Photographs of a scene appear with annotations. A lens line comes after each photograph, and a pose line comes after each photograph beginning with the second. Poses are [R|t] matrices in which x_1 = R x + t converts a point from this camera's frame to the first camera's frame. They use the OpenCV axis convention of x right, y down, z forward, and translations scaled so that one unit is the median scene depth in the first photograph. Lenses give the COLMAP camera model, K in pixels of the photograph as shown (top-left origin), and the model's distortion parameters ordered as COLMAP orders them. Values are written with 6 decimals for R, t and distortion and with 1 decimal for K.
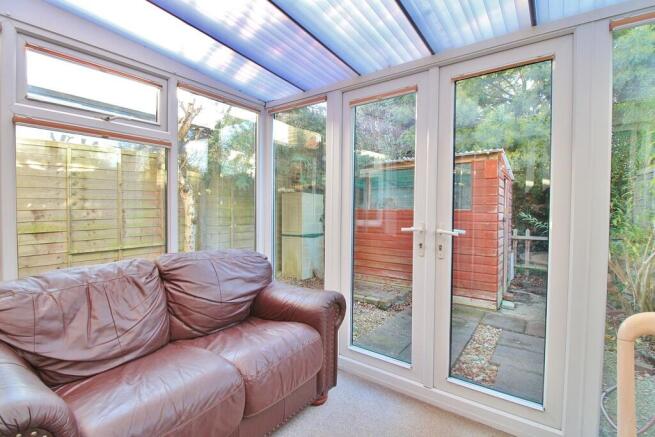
lens RADIAL K [[307.4, 0, 327.5], [0, 307.4, 218.5], [0, 0, 1]] dist [-0.008734, -0.000839]
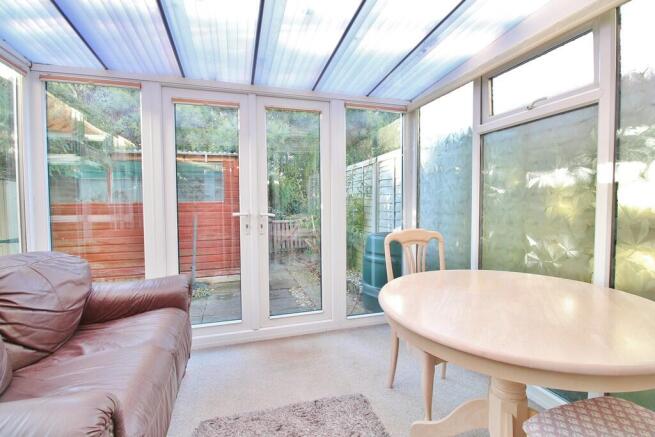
lens RADIAL K [[307.4, 0, 327.5], [0, 307.4, 218.5], [0, 0, 1]] dist [-0.008734, -0.000839]
pose [[0.593783, -0.053605, 0.802837, -0.551423], [0.038877, 0.998524, 0.037917, 0.018560], [-0.803685, 0.008697, 0.594991, -0.066492]]
